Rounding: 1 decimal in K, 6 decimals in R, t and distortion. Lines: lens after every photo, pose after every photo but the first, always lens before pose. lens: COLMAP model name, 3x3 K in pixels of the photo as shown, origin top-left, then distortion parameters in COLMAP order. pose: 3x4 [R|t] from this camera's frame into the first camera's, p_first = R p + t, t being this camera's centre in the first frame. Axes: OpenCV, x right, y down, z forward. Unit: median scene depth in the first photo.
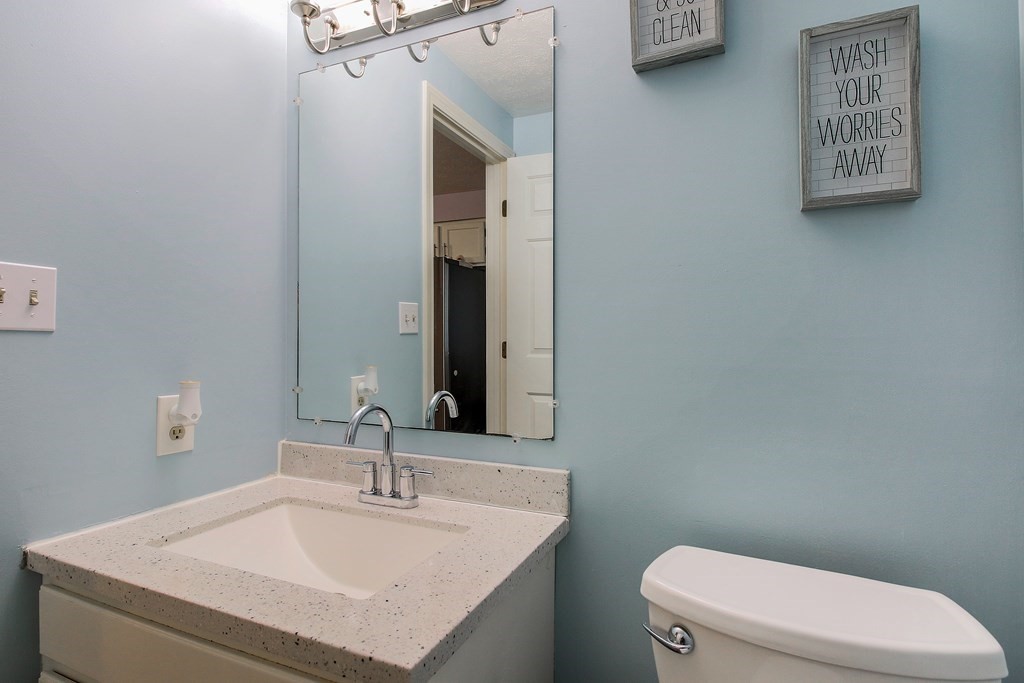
lens RADIAL K [[525.9, 0, 510.7], [0, 525.9, 328.2], [0, 0, 1]] dist [0.016935, -0.013125]
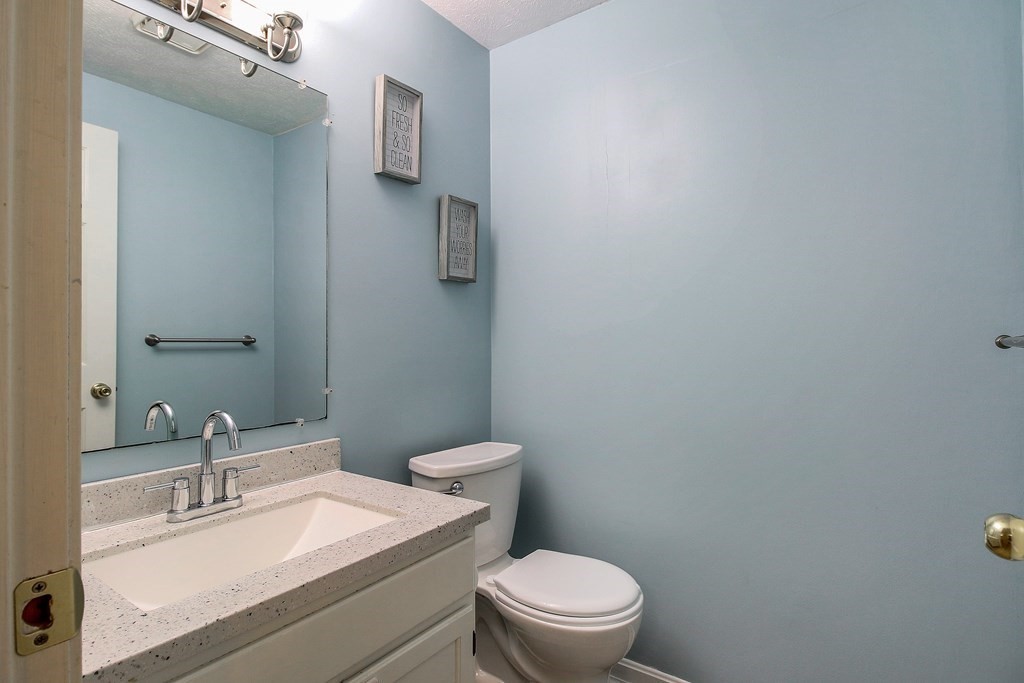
lens RADIAL K [[520.4, 0, 499.9], [0, 520.4, 334.8], [0, 0, 1]] dist [0.014094, -0.015692]
pose [[0.210294, 0.008981, 0.977597, -1.206542], [-0.014635, 0.999875, -0.006037, 0.000844], [-0.977529, -0.013037, 0.210399, 0.307806]]
